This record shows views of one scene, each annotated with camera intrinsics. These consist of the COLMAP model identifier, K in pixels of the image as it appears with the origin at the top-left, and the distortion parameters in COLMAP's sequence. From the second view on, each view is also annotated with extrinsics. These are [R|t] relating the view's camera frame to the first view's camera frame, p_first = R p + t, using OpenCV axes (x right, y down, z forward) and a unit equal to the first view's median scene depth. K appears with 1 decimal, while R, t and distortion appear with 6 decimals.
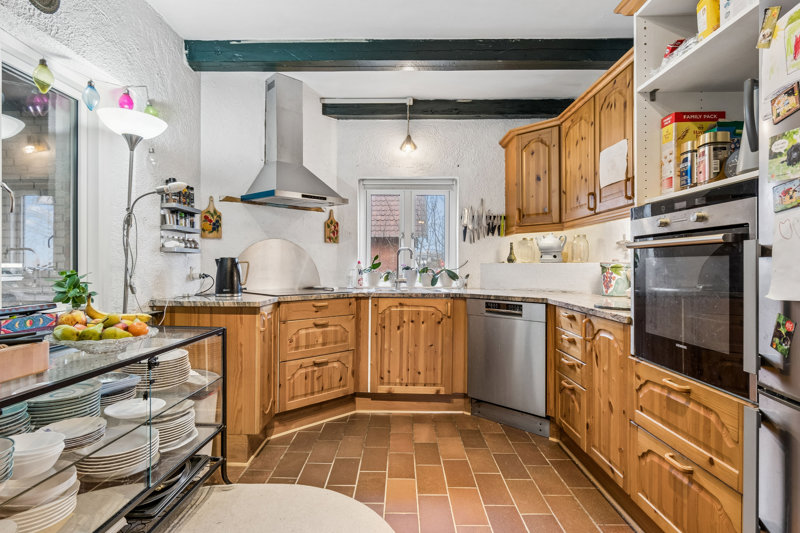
lens RADIAL K [[416.3, 0, 398.8], [0, 416.3, 263.5], [0, 0, 1]] dist [0.001311, -0.001456]
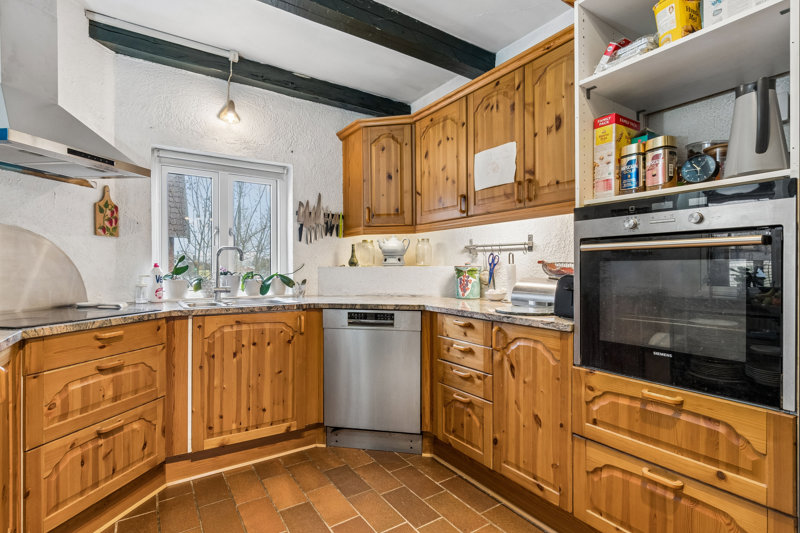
lens RADIAL K [[383.8, 0, 399.8], [0, 383.8, 269.9], [0, 0, 1]] dist [-0.008834, 0.001683]
pose [[0.828554, -0.004595, 0.559891, -0.152031], [-0.000026, 0.999966, 0.008246, -0.000639], [-0.559909, -0.006847, 0.828526, 0.308427]]
